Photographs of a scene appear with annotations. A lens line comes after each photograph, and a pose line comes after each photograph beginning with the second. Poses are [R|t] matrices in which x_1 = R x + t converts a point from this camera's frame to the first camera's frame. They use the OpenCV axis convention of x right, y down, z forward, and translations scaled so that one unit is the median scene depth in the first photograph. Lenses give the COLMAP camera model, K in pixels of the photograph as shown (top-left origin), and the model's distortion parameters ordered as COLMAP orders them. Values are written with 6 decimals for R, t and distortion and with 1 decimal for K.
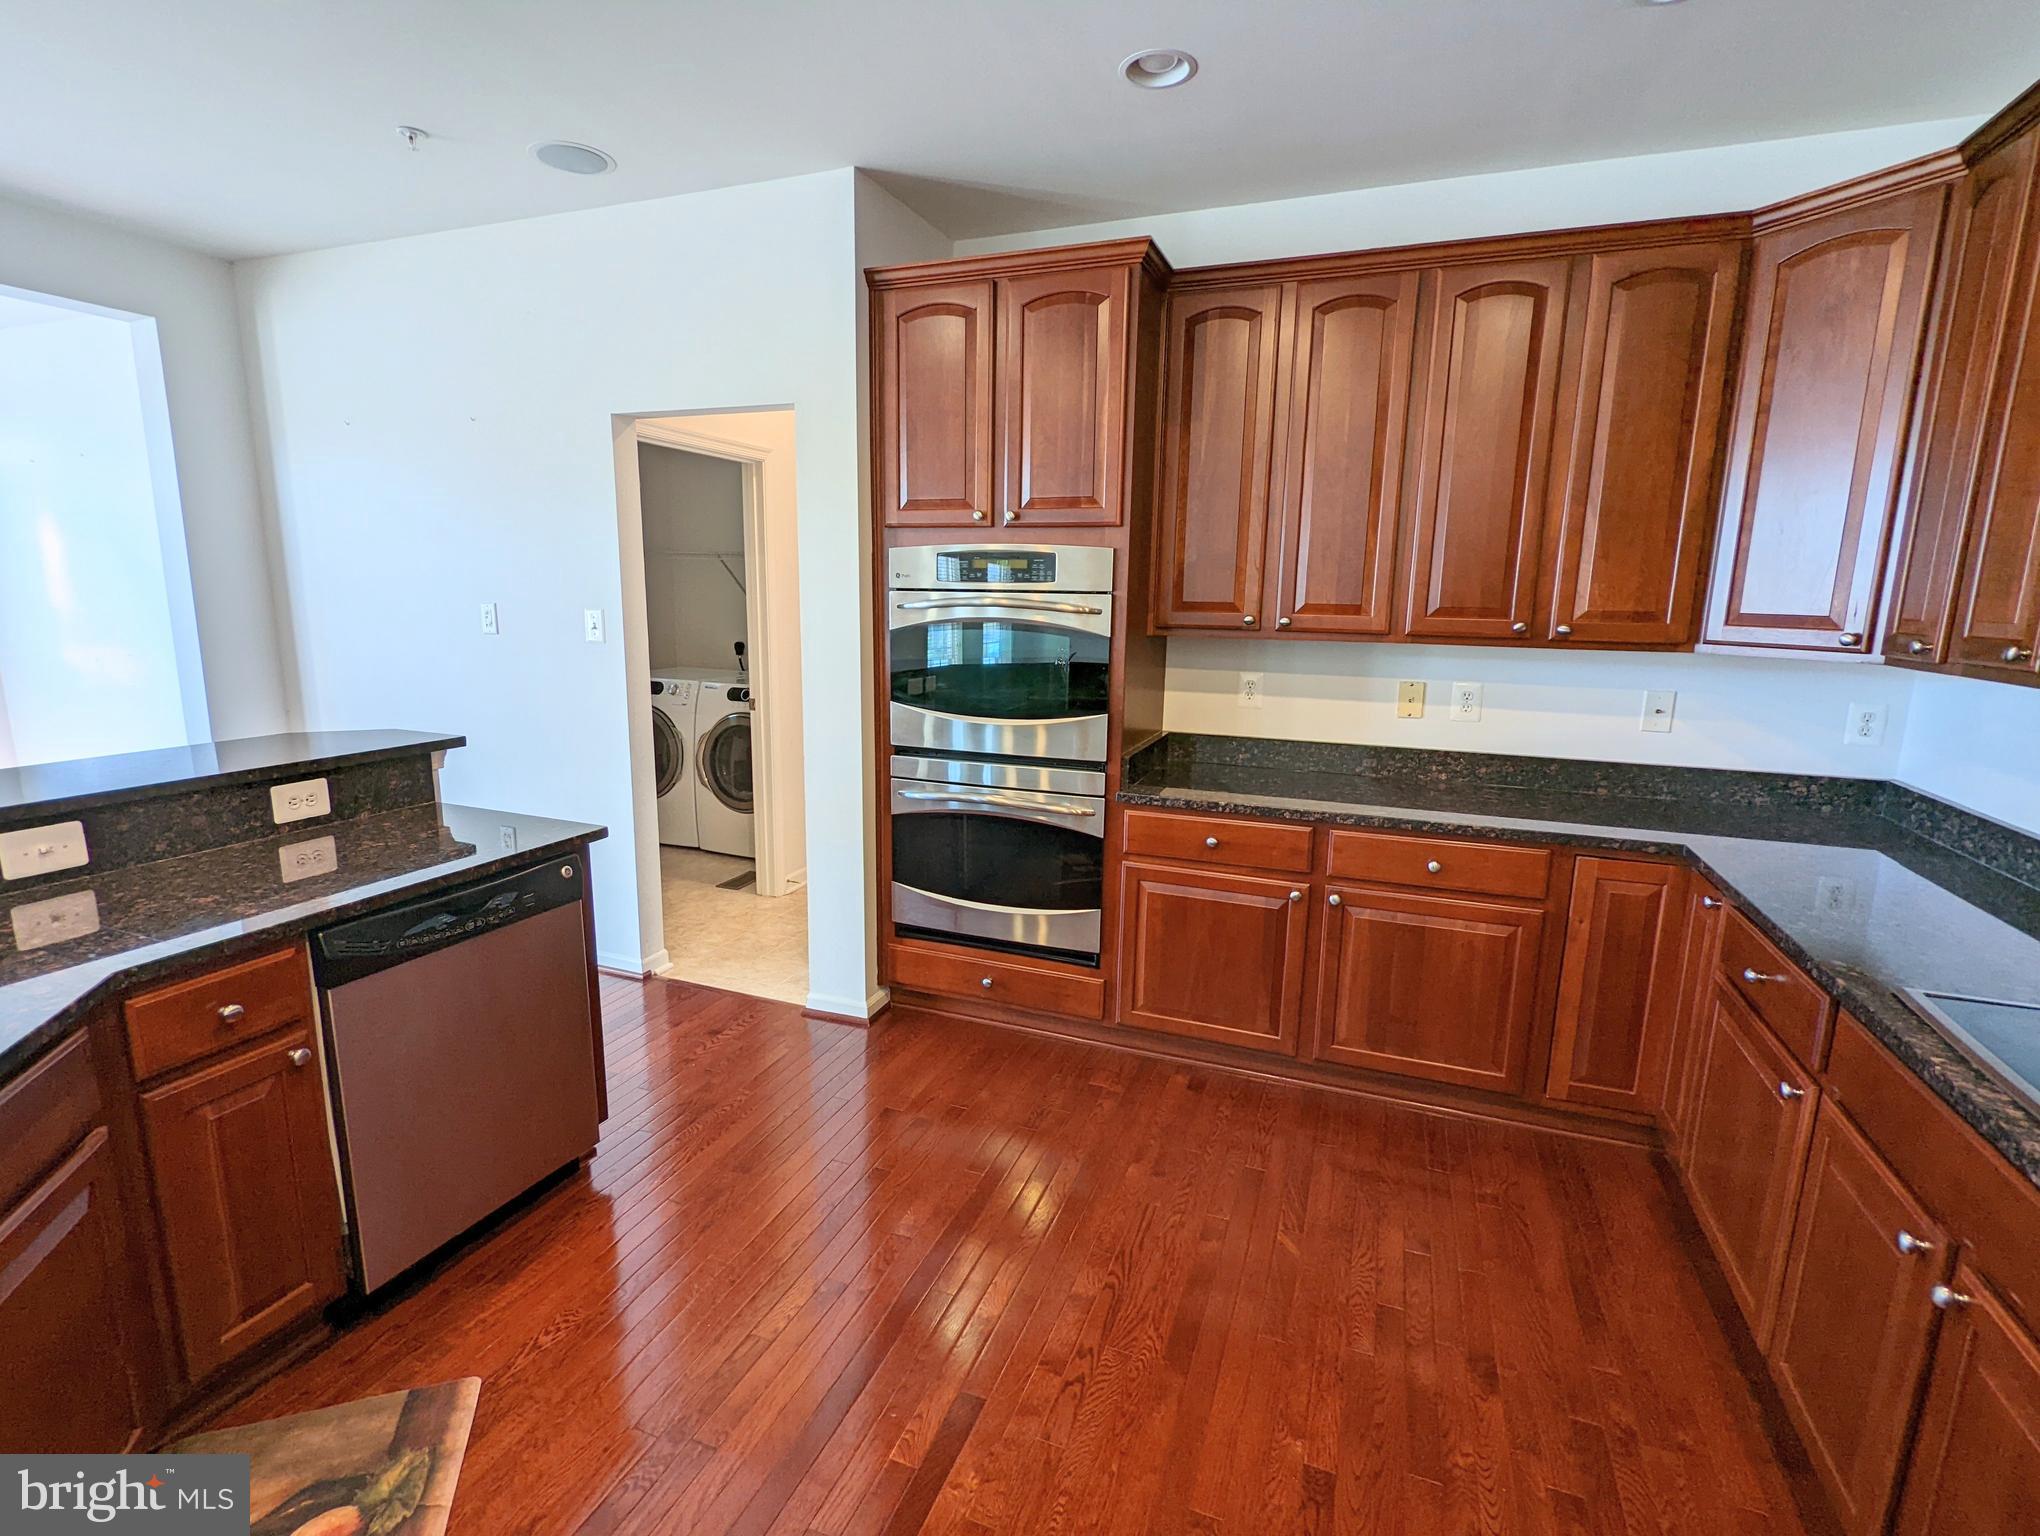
lens RADIAL K [[967.2, 0, 1013.6], [0, 967.2, 768.2], [0, 0, 1]] dist [-0.002741, 0.001120]
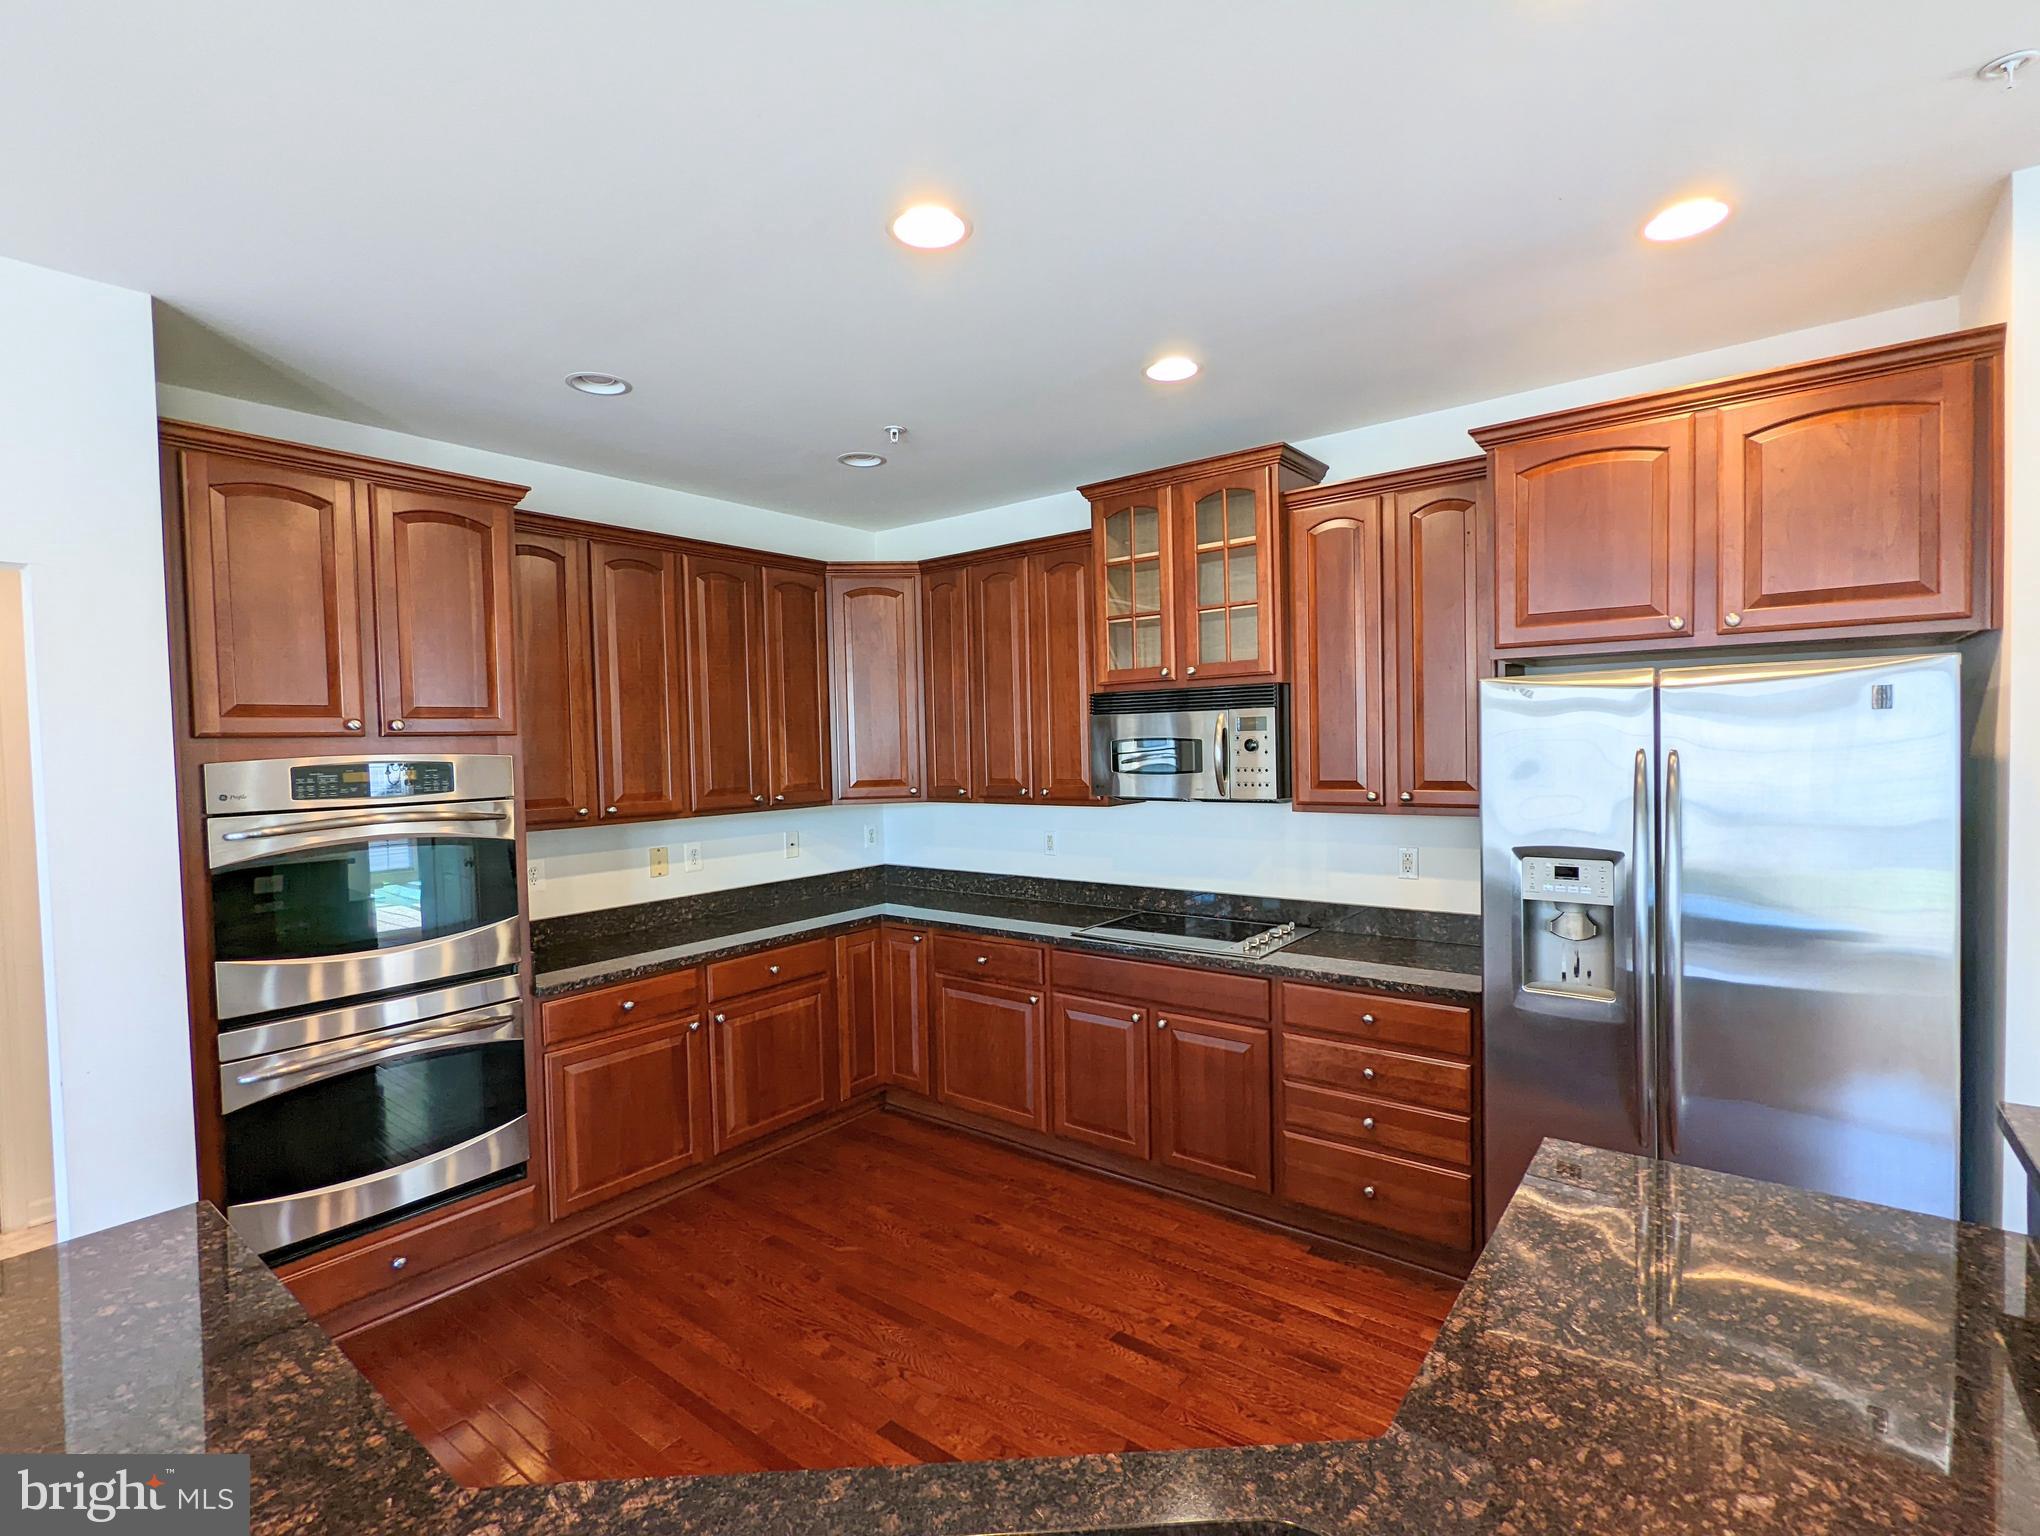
lens RADIAL K [[967.2, 0, 1015.4], [0, 967.2, 769.6], [0, 0, 1]] dist [-0.002741, 0.001120]
pose [[0.285635, -0.050738, 0.956995, -0.740344], [0.203713, 0.978990, -0.008898, -0.092802], [-0.936437, 0.197494, 0.289970, 0.189820]]
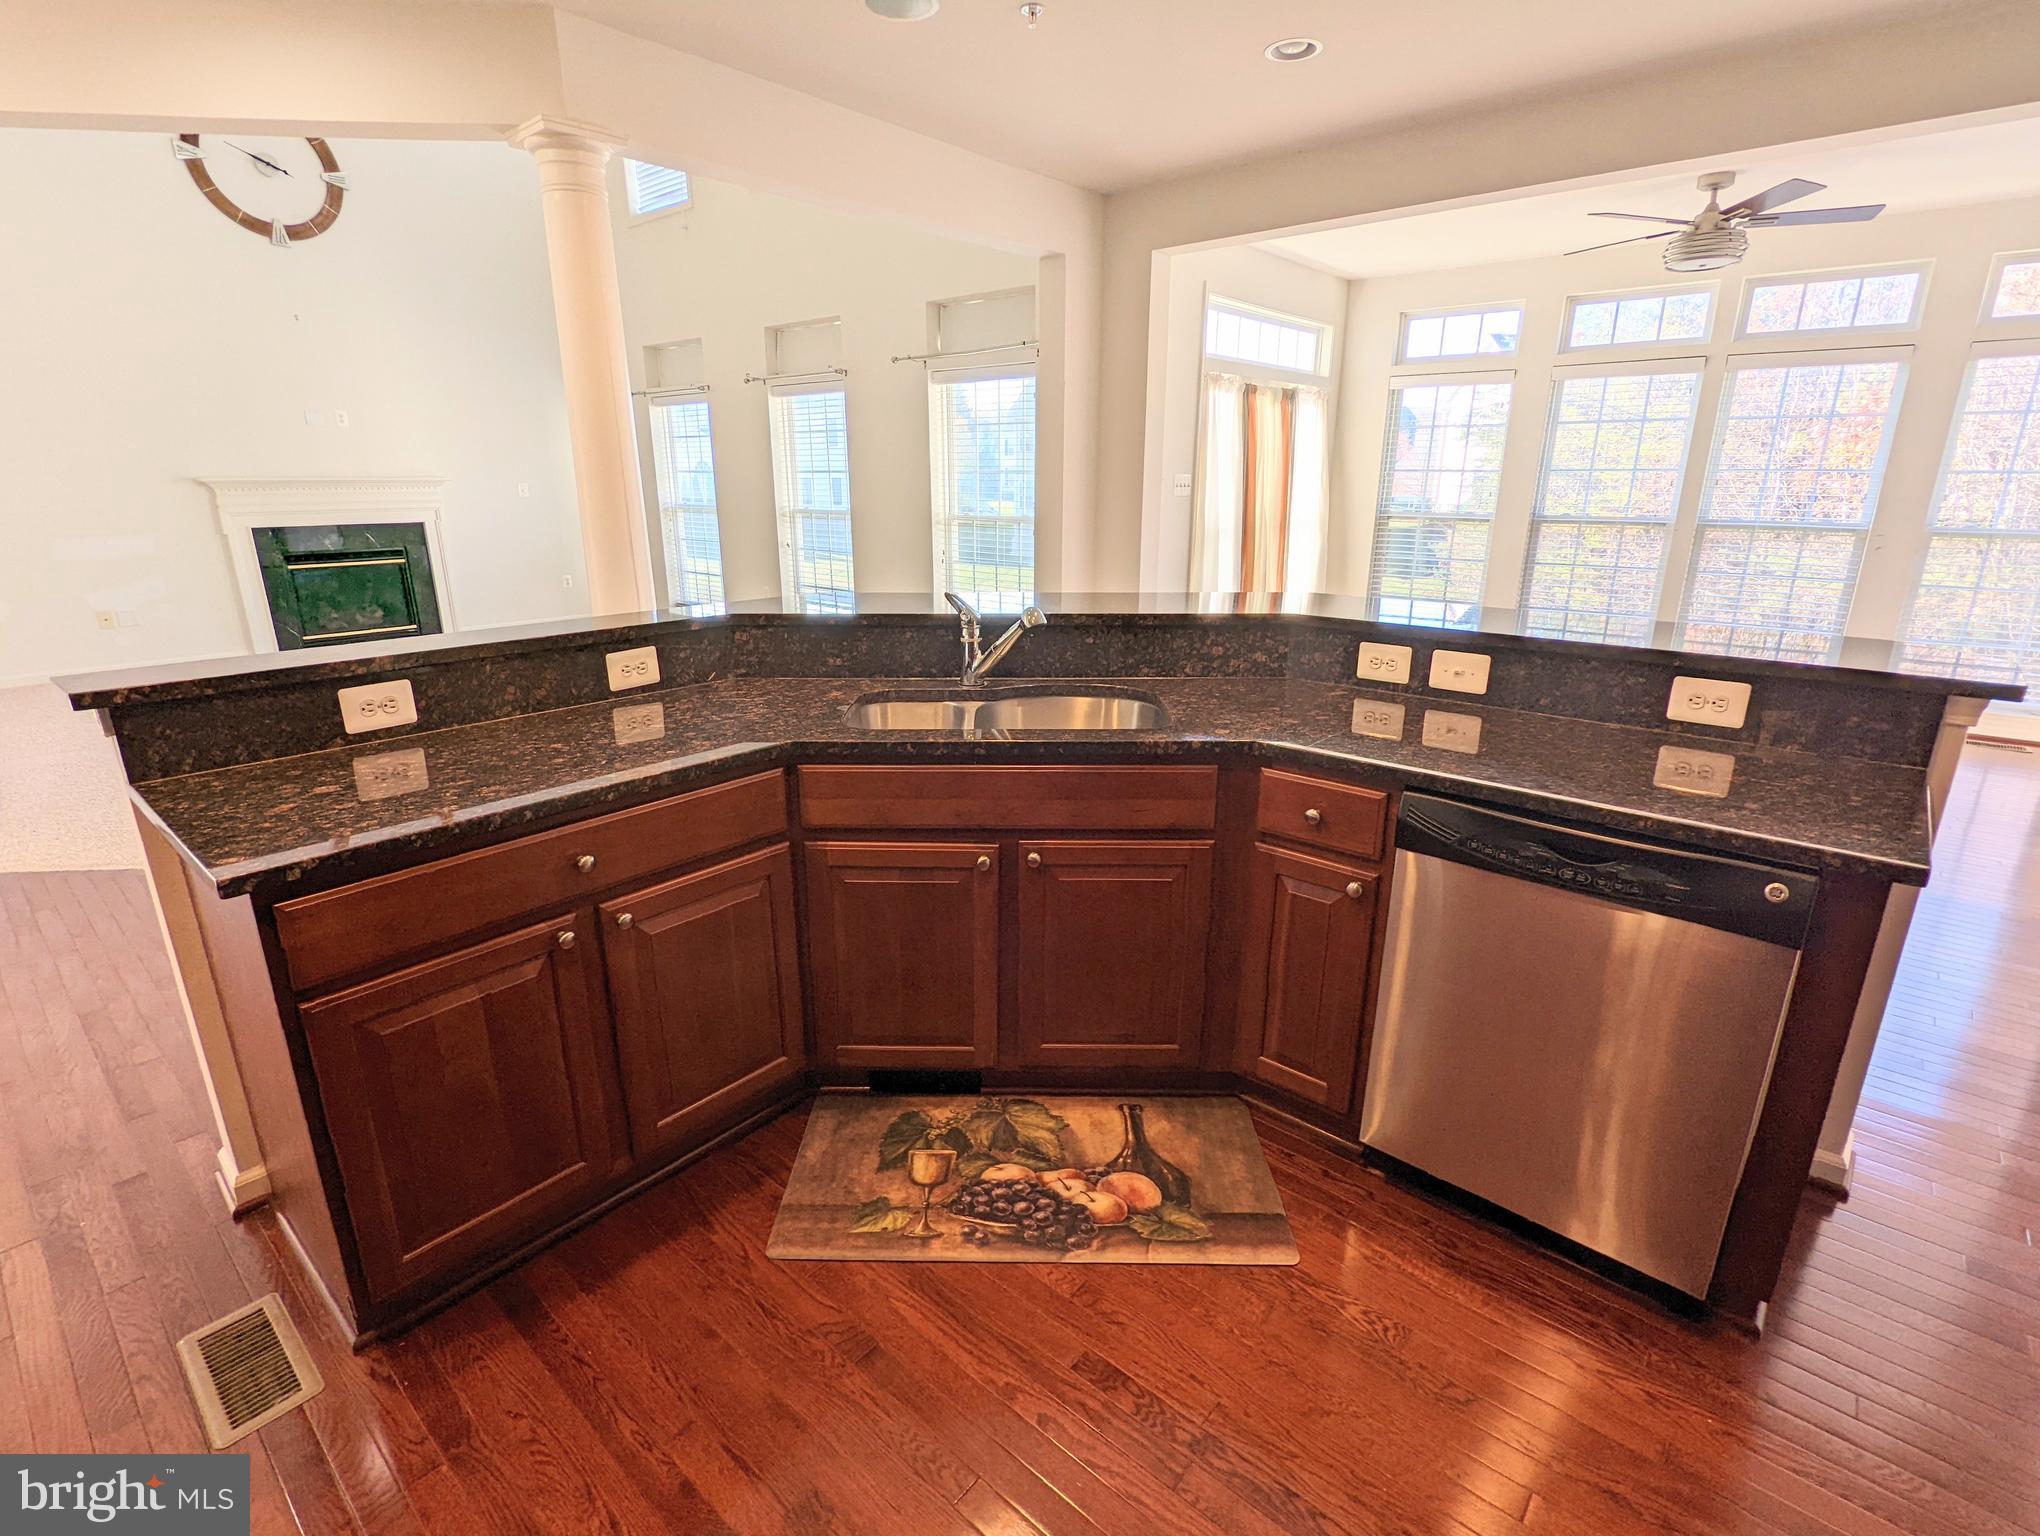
lens RADIAL K [[967.2, 0, 1003.9], [0, 967.2, 764.9], [0, 0, 1]] dist [-0.002741, 0.001120]
pose [[-0.337964, 0.257370, -0.905285, 0.193543], [-0.178729, 0.926829, 0.330219, -0.067402], [0.924033, 0.273403, -0.267235, 0.542511]]
